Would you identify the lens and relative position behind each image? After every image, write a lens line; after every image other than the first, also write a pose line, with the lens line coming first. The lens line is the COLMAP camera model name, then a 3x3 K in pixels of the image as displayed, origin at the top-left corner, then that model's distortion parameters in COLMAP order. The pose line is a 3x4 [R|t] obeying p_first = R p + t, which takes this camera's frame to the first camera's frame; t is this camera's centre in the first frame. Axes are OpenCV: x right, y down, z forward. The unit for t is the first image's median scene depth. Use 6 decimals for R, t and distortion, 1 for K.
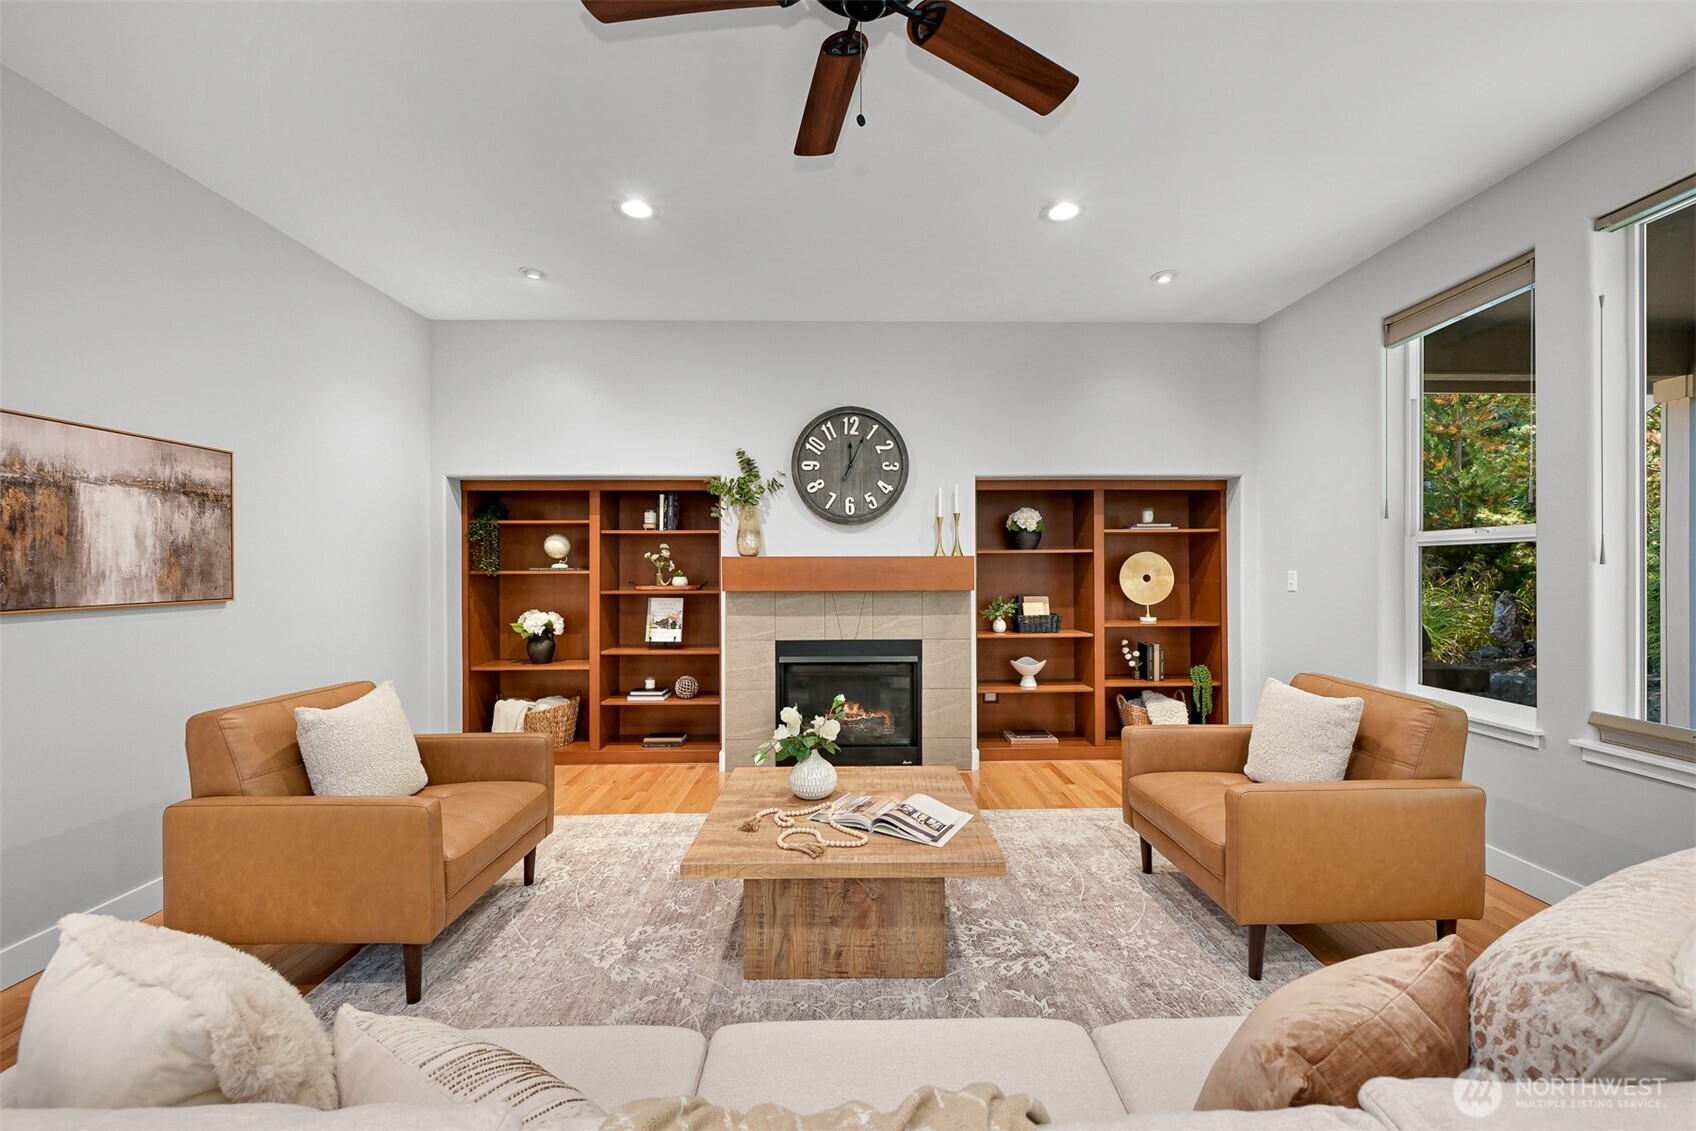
lens RADIAL K [[669.2, 0, 858.2], [0, 669.2, 568.3], [0, 0, 1]] dist [-0.000660, 0.000474]
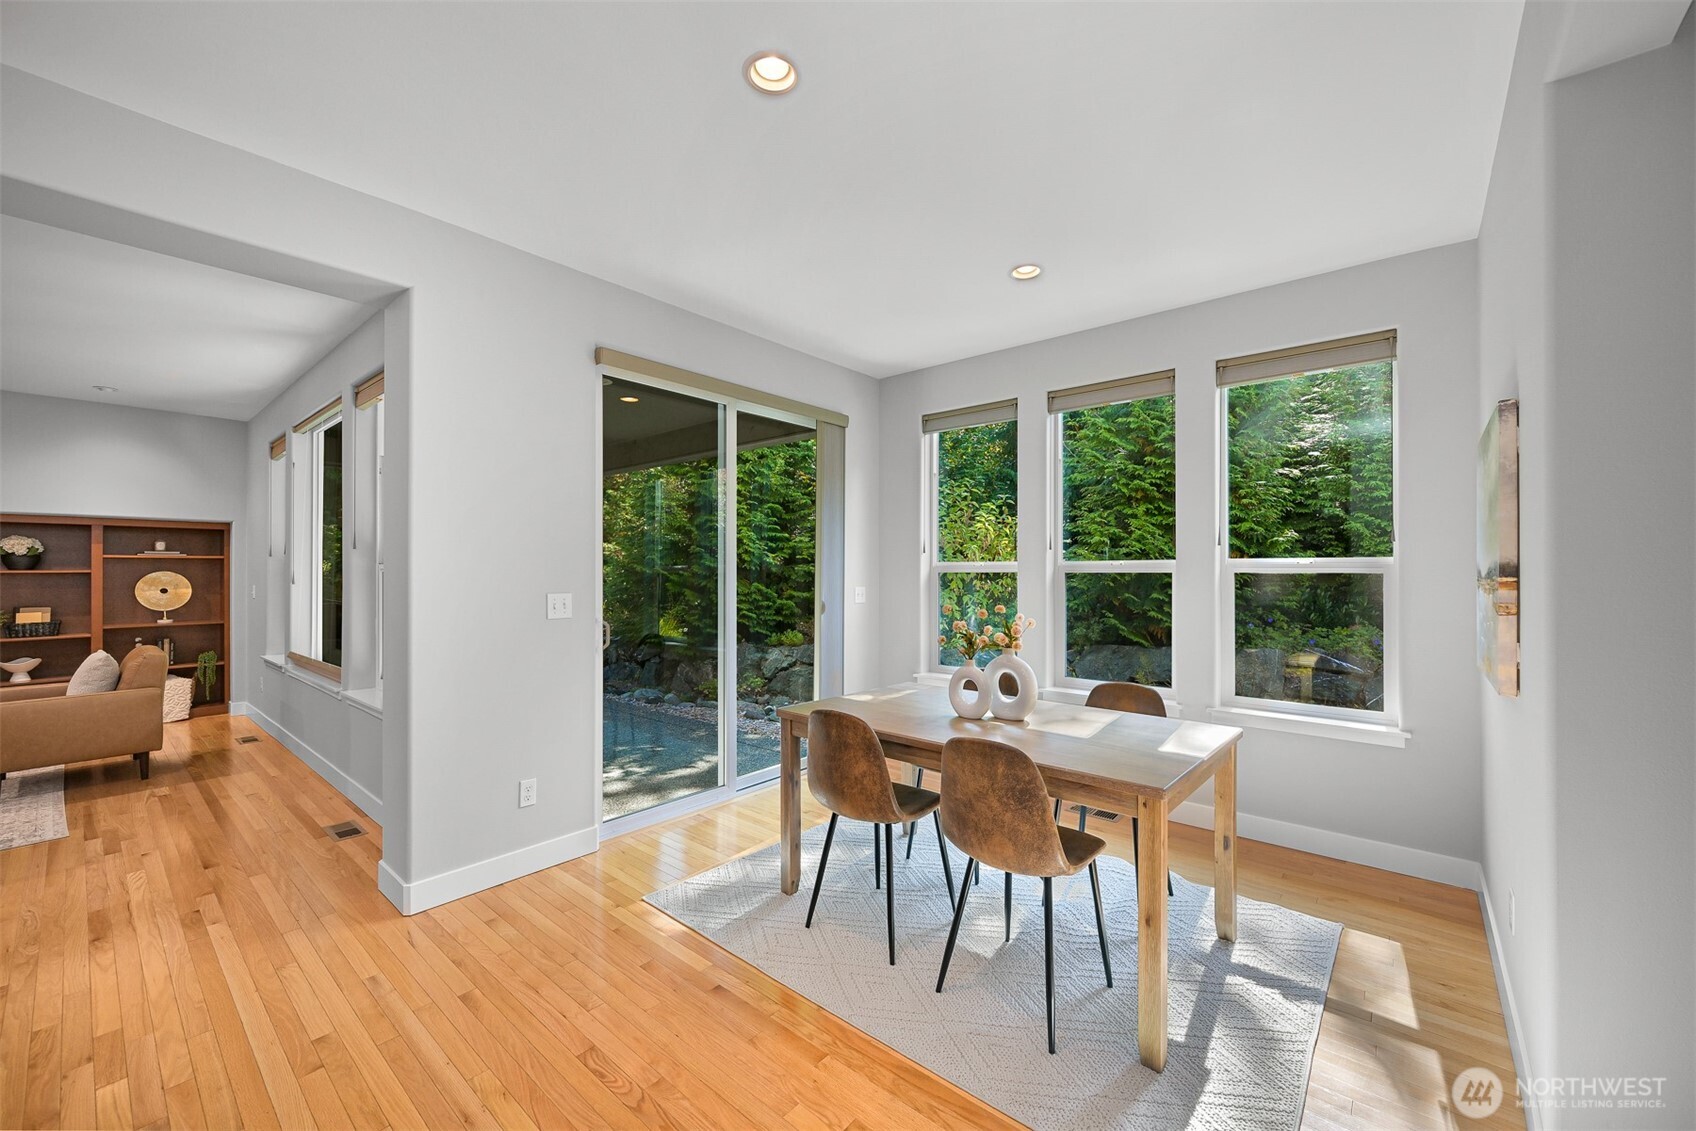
lens RADIAL K [[669.2, 0, 852.5], [0, 669.2, 568.1], [0, 0, 1]] dist [-0.000660, 0.000474]
pose [[0.665778, 0.007304, 0.746114, 0.385643], [-0.002243, 0.999967, -0.007788, -0.026384], [-0.746146, 0.003512, 0.665773, -1.035928]]
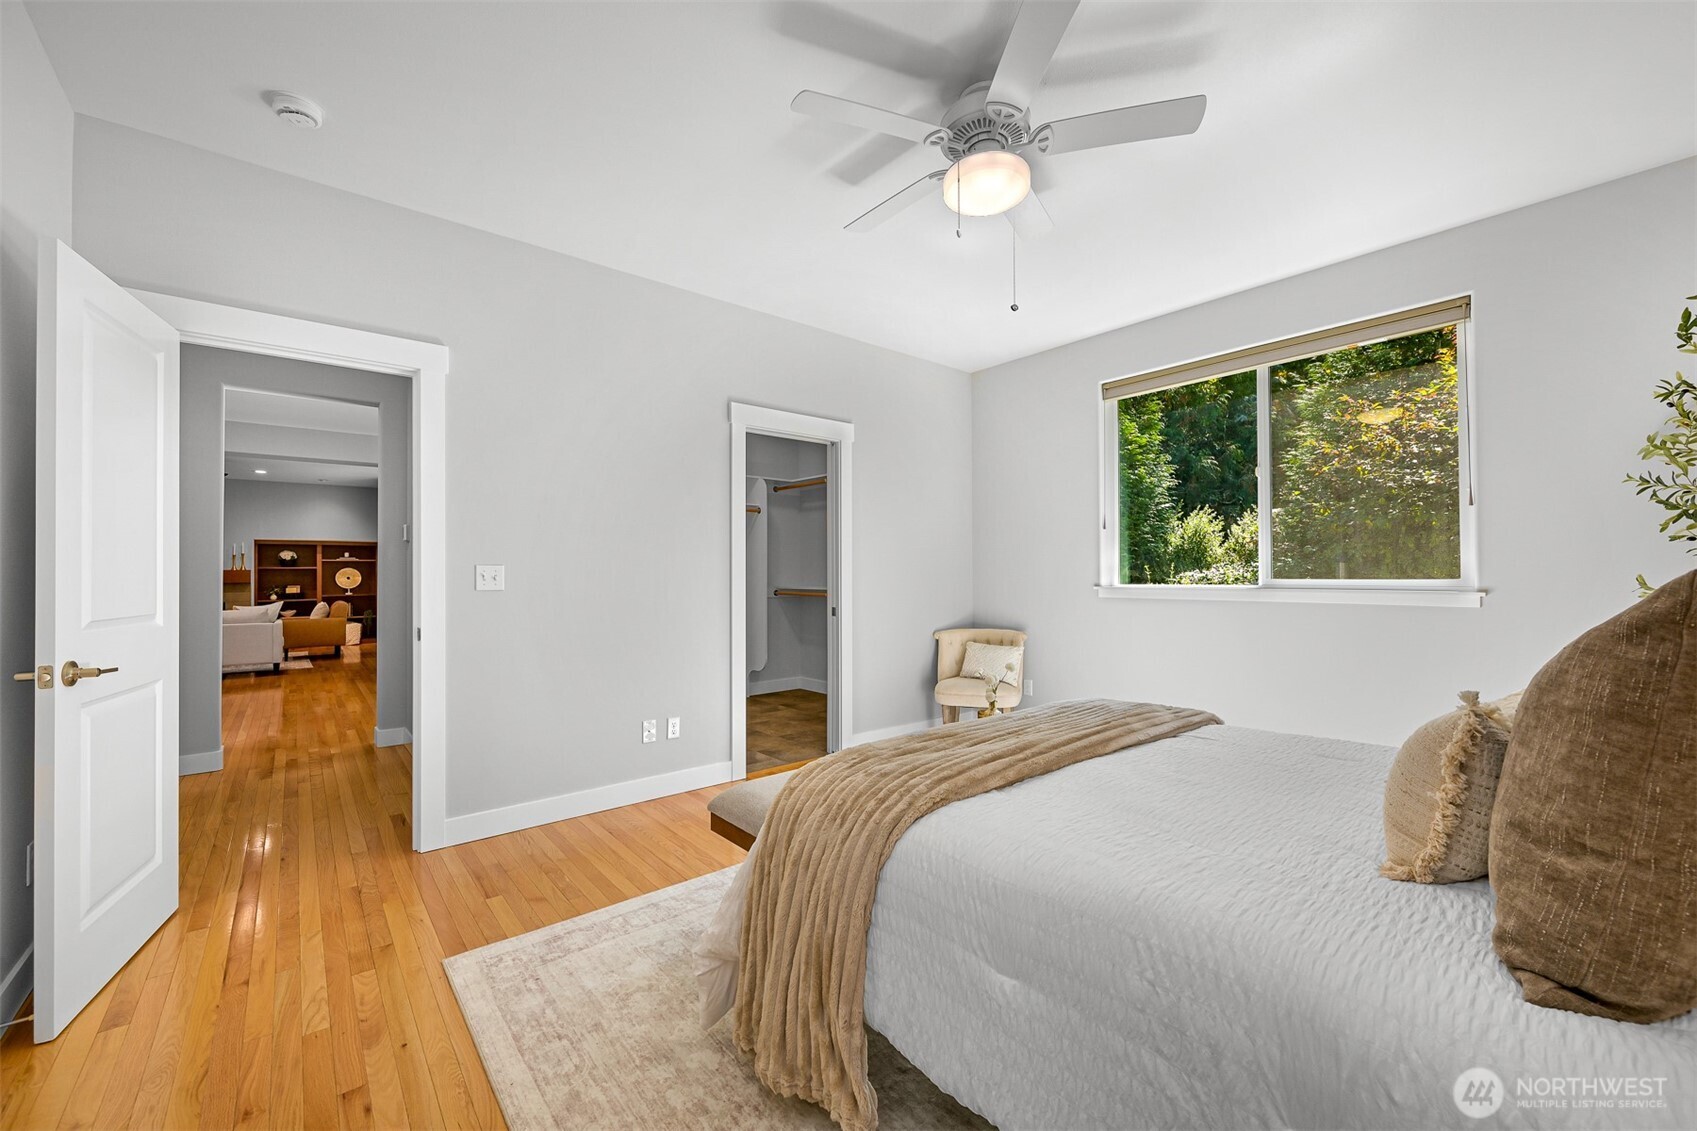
lens RADIAL K [[669.6, 0, 844.8], [0, 669.6, 569.3], [0, 0, 1]] dist [-0.000660, 0.000474]
pose [[0.782861, 0.005212, 0.622175, 0.356734], [0.004452, 0.999892, -0.013977, 0.028042], [-0.622181, 0.013712, 0.782753, -2.496713]]
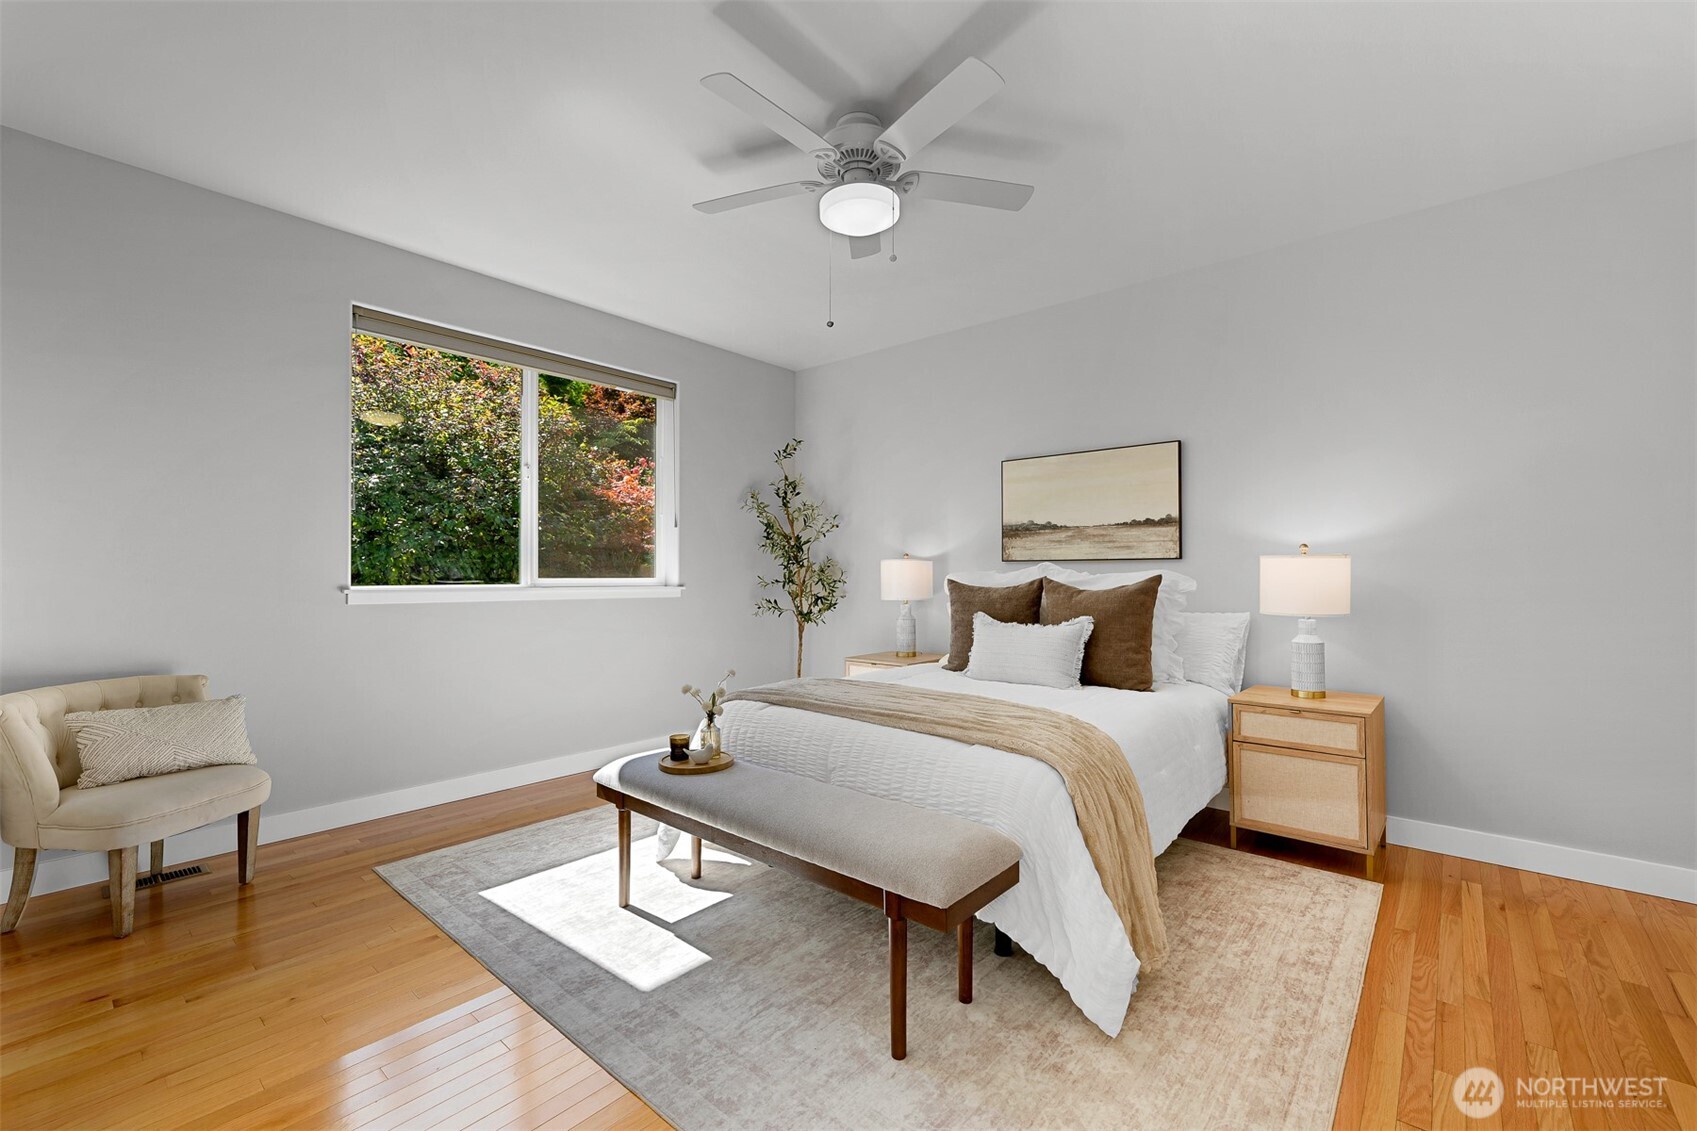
lens RADIAL K [[720.4, 0, 849.0], [0, 720.4, 564.3], [0, 0, 1]] dist [0.007301, -0.000807]
pose [[-0.754237, 0.007532, 0.656559, 0.591990], [-0.001227, 0.999916, -0.012880, -0.007877], [-0.656601, -0.010520, -0.754165, 6.527339]]
